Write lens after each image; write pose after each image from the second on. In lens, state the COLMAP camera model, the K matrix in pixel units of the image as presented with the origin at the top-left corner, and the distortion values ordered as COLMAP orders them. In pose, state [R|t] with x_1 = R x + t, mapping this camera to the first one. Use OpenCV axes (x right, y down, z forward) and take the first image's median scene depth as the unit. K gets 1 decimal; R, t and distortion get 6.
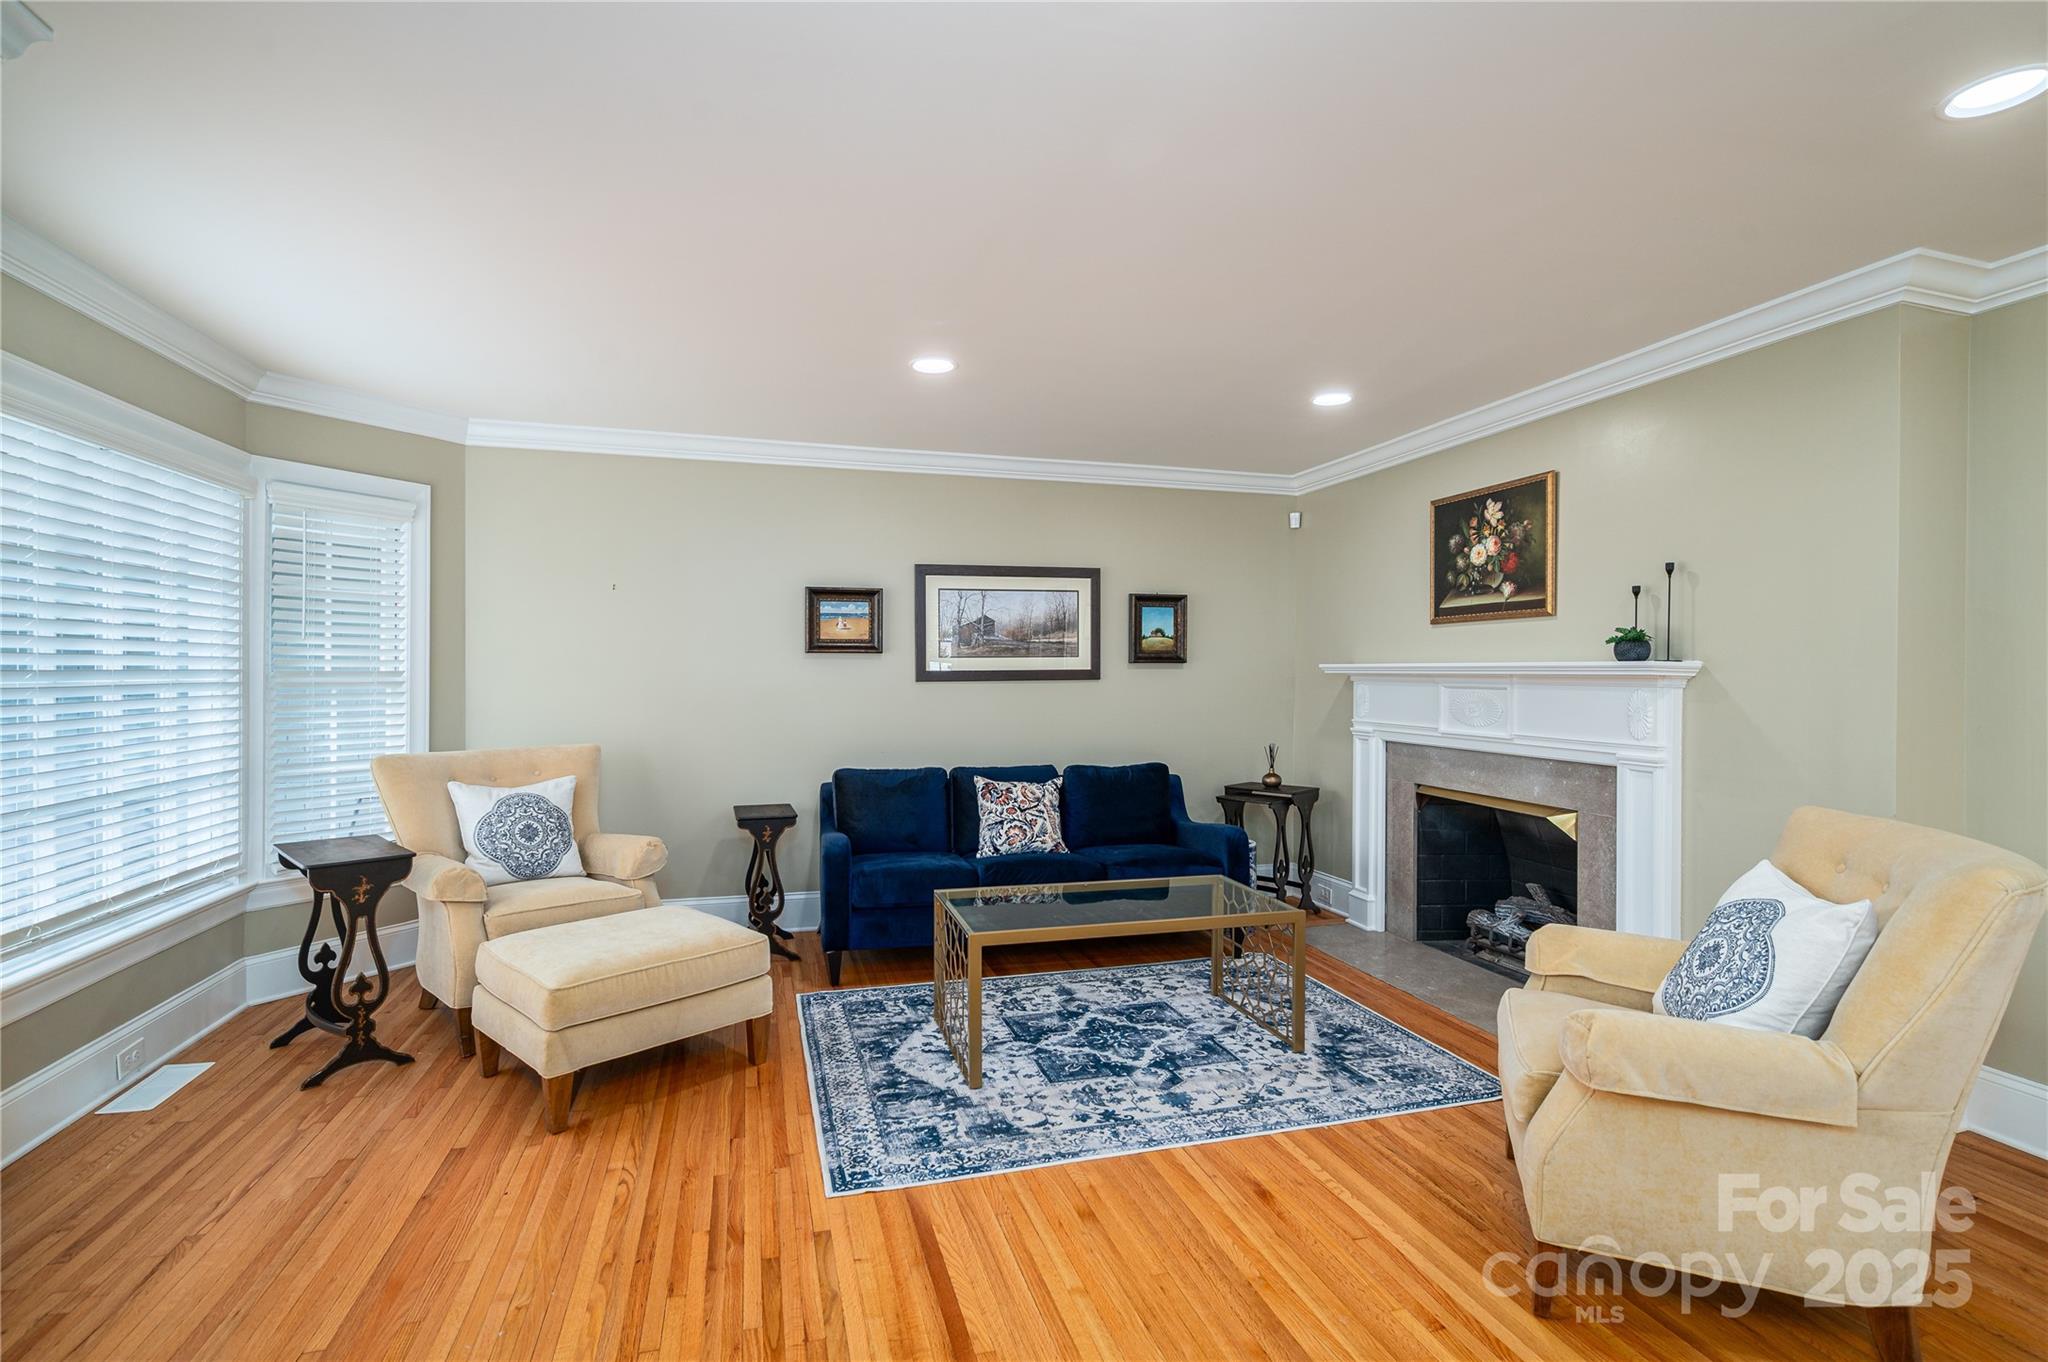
lens RADIAL K [[936.3, 0, 1014.8], [0, 936.3, 673.4], [0, 0, 1]] dist [-0.001848, 0.001005]
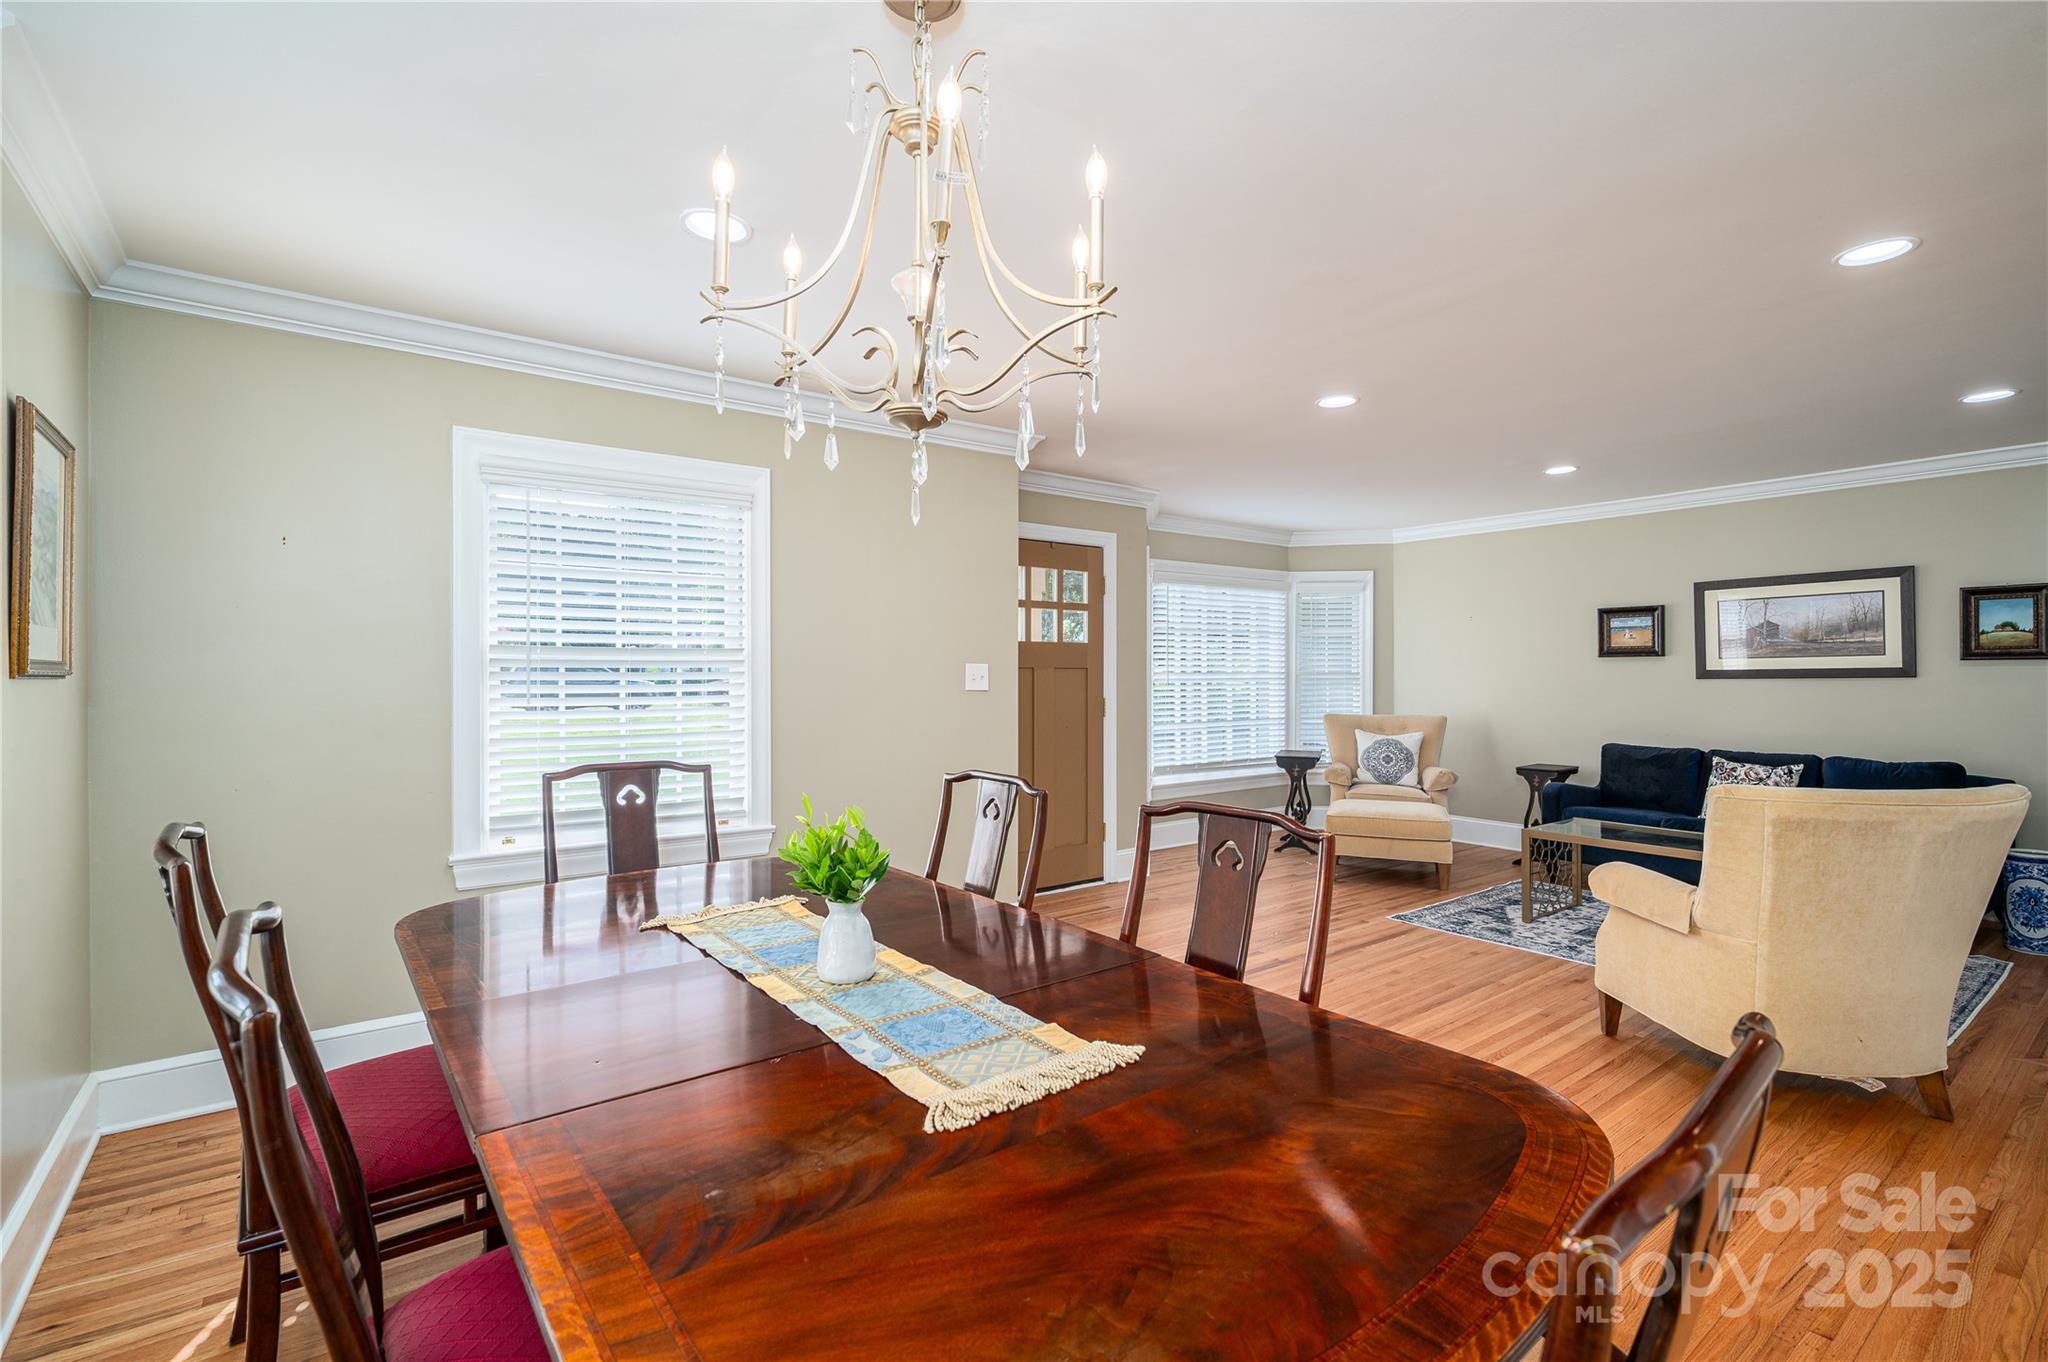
lens RADIAL K [[936.3, 0, 1014.6], [0, 936.3, 678.6], [0, 0, 1]] dist [-0.001848, 0.001005]
pose [[0.356903, 0.000931, -0.934141, 0.885867], [0.002885, 0.999994, 0.002099, 0.004169], [0.934137, -0.003444, 0.356898, -0.326748]]
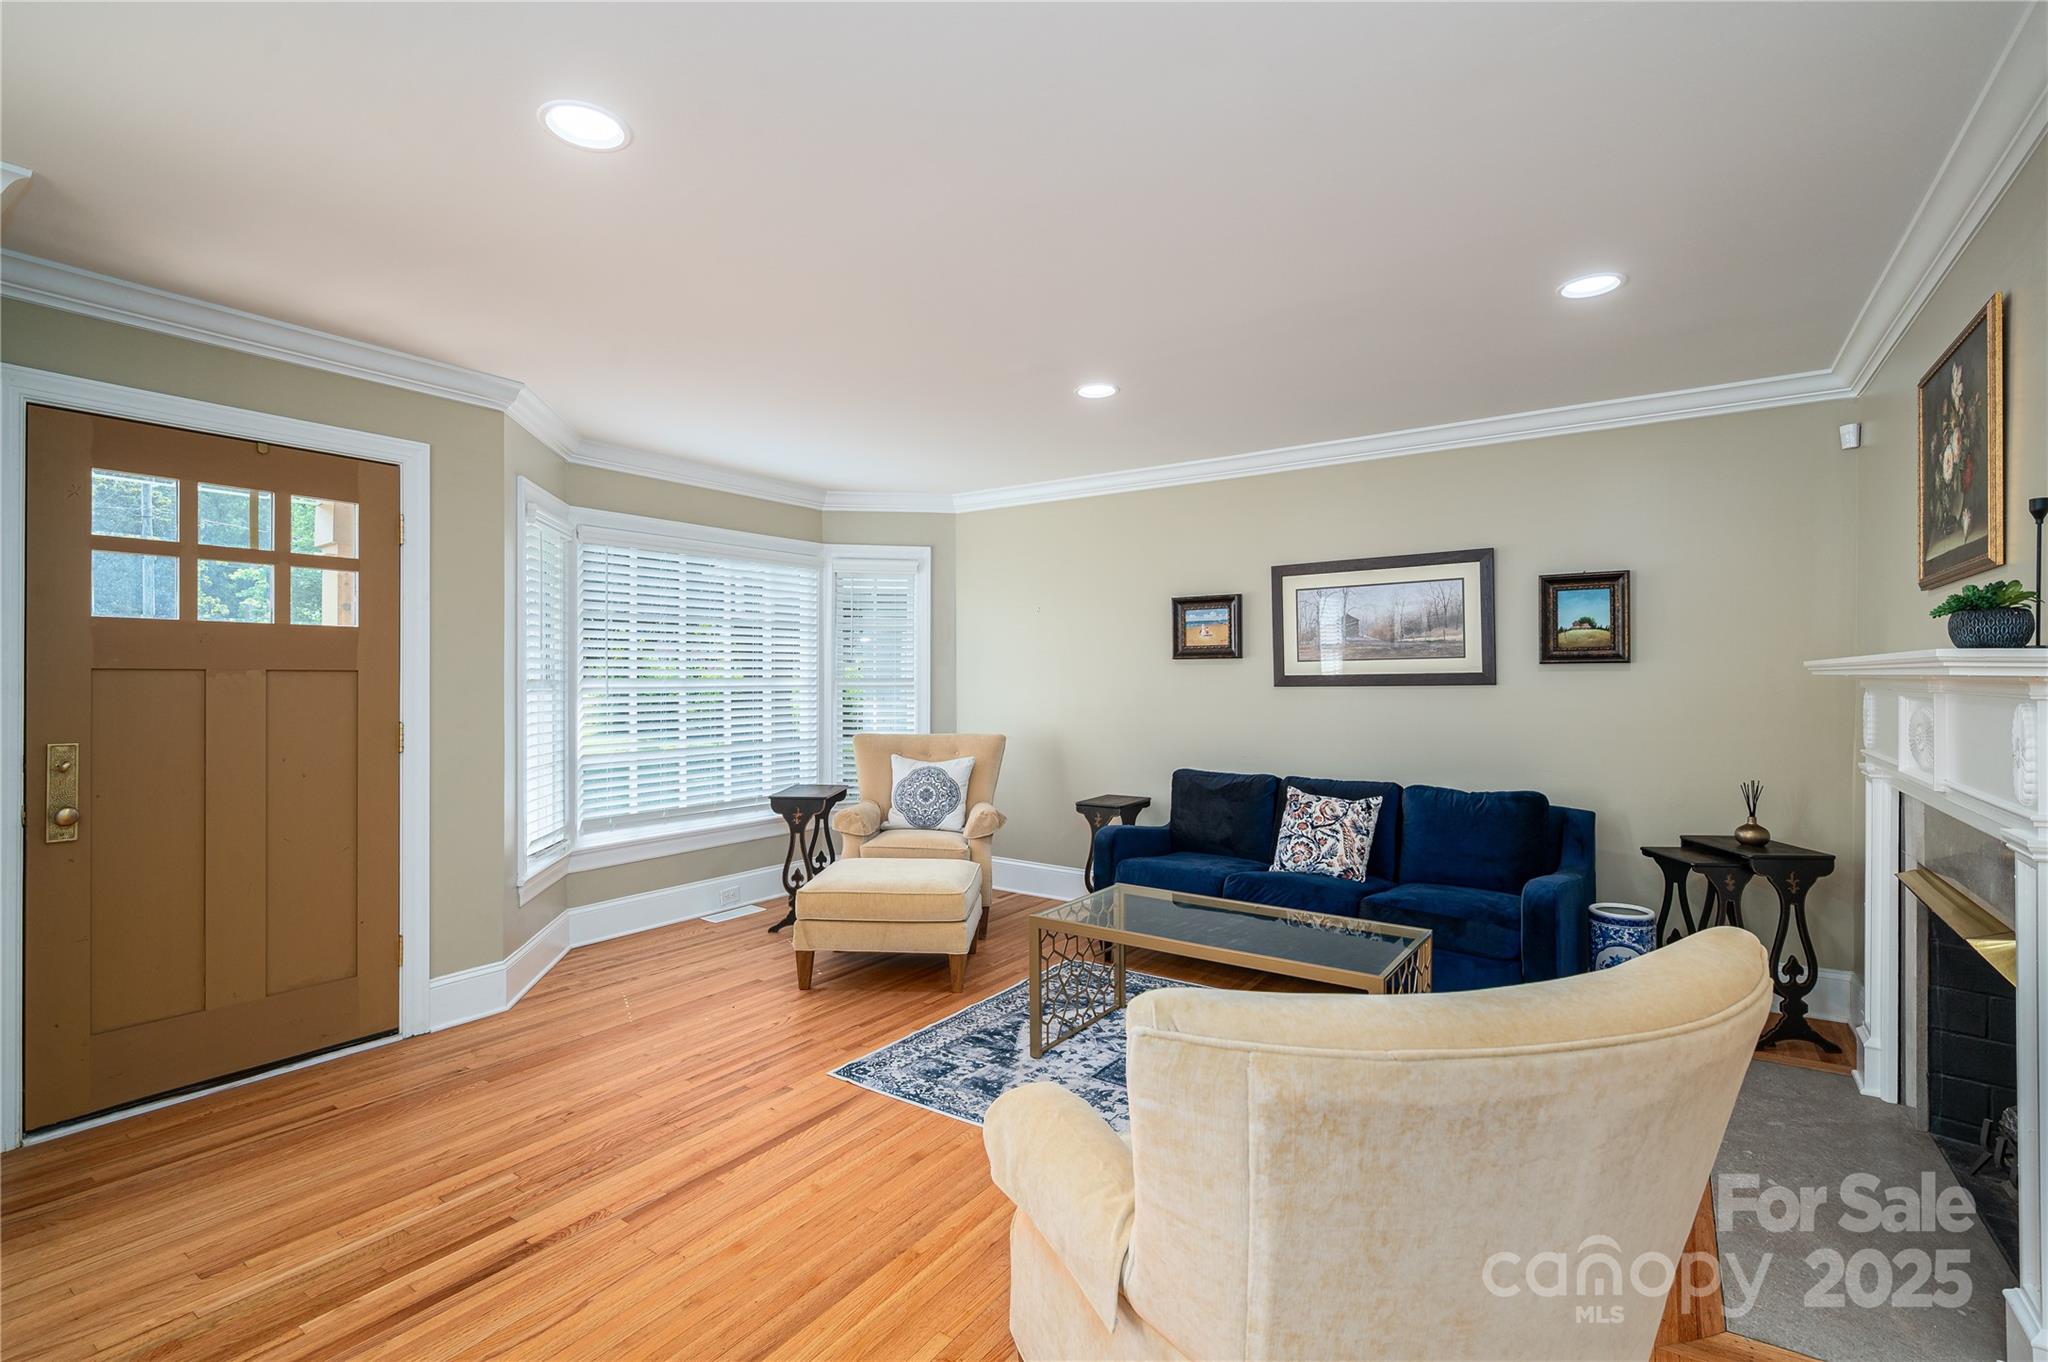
lens RADIAL K [[936.3, 0, 1031.2], [0, 936.3, 679.1], [0, 0, 1]] dist [-0.001848, 0.001005]
pose [[0.639816, -0.002972, -0.768522, 0.597449], [0.003413, 0.999994, -0.001026, 0.001619], [0.768520, -0.001967, 0.639823, 0.222768]]
